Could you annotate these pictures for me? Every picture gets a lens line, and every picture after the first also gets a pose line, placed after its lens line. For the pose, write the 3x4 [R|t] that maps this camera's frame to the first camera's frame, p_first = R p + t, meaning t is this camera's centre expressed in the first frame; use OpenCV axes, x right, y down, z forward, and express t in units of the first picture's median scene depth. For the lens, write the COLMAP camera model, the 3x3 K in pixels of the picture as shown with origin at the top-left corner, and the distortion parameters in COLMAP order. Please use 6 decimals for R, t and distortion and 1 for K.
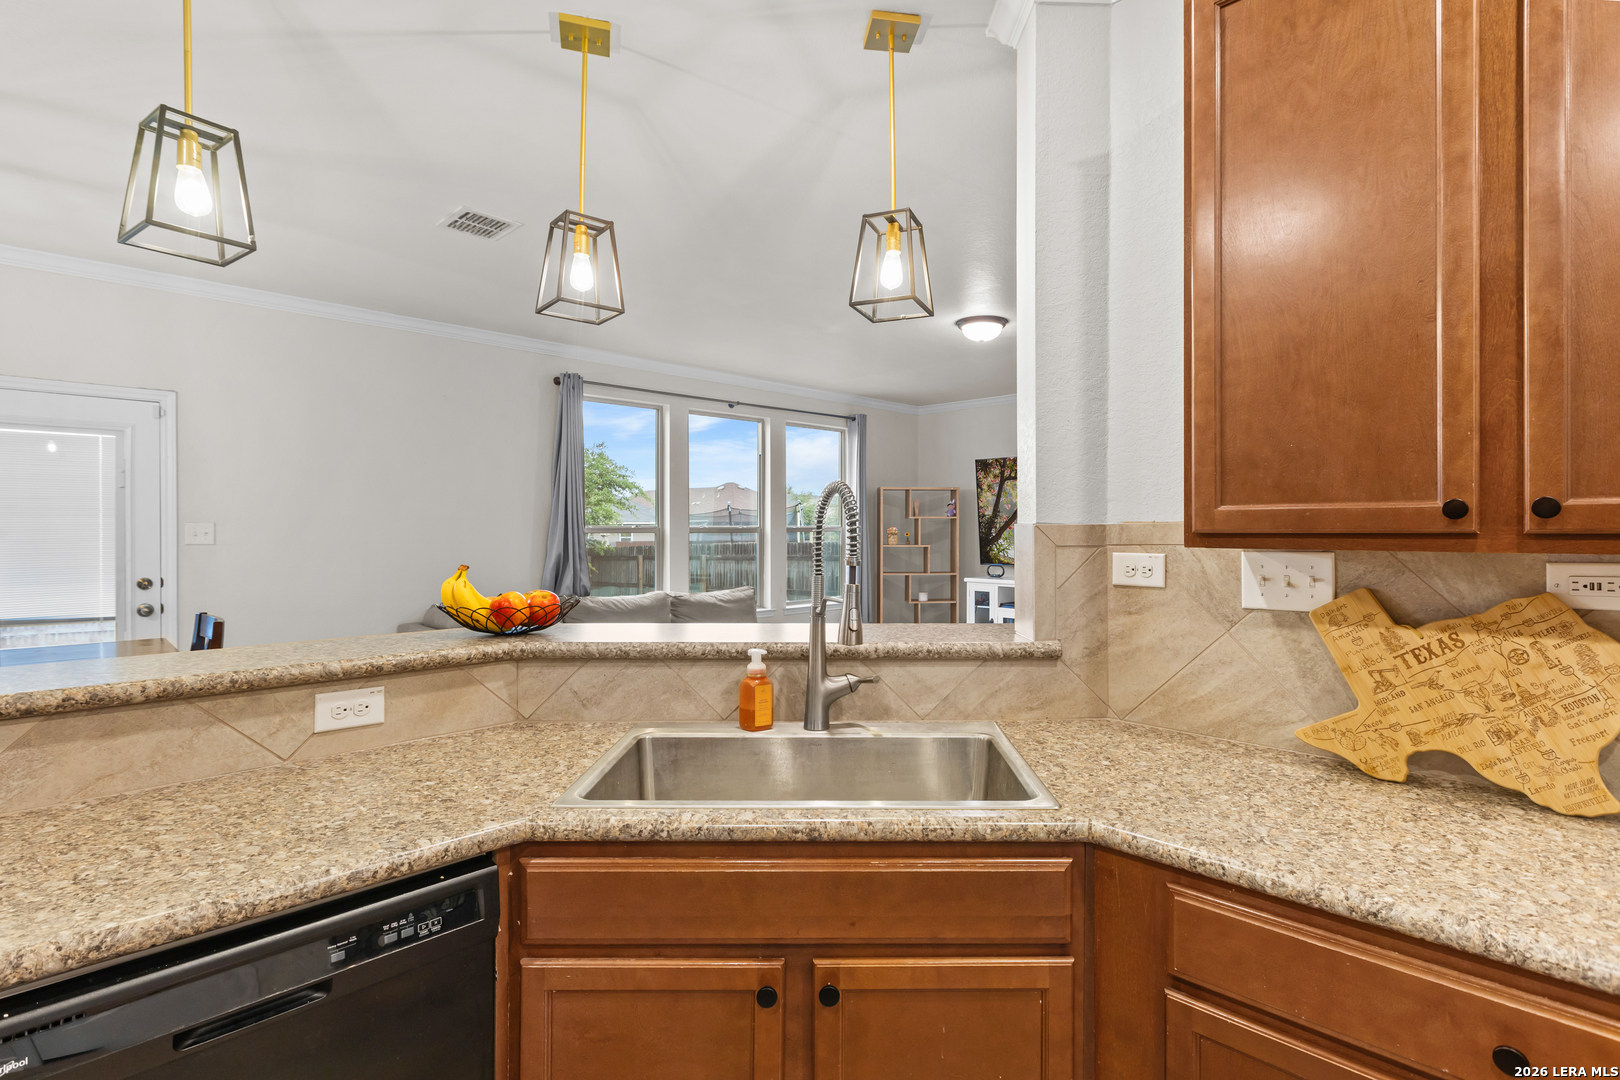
lens RADIAL K [[775.2, 0, 833.8], [0, 775.2, 533.7], [0, 0, 1]] dist [0.001340, -0.000395]
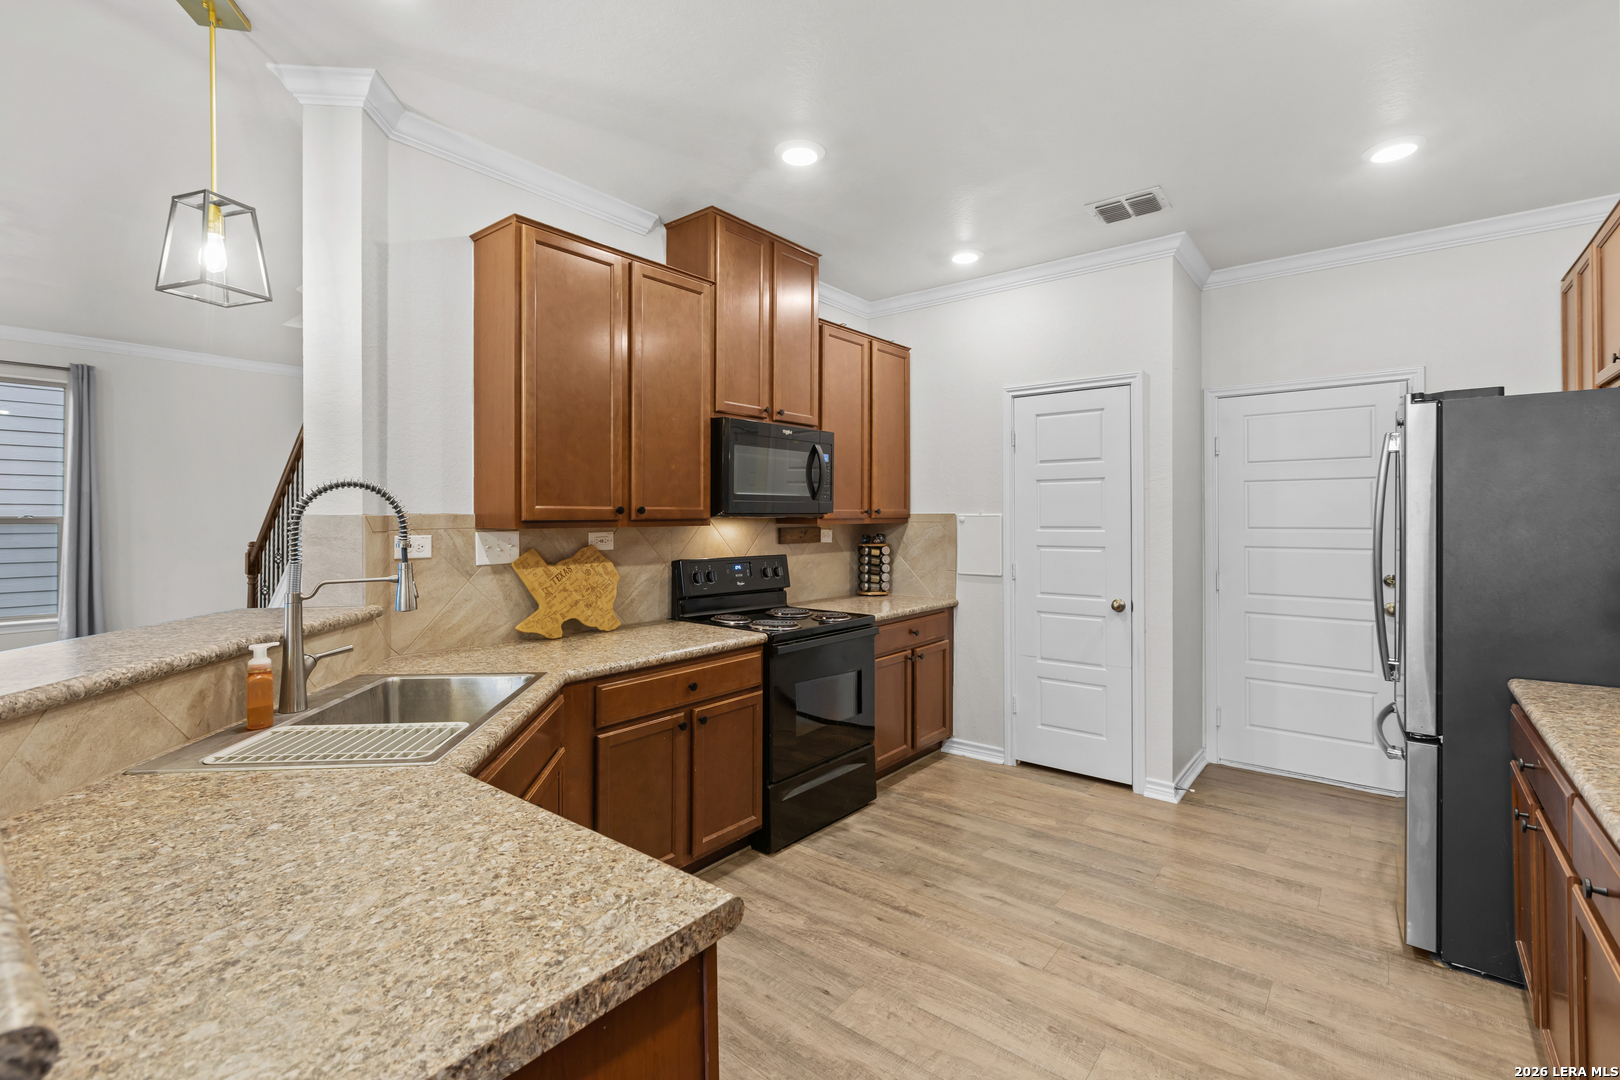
lens RADIAL K [[775.2, 0, 842.7], [0, 775.2, 527.2], [0, 0, 1]] dist [0.001340, -0.000395]
pose [[-0.142267, -0.012336, 0.989751, -1.265634], [0.007891, 0.999876, 0.013596, -0.004609], [-0.989797, 0.009744, -0.142152, 0.454922]]
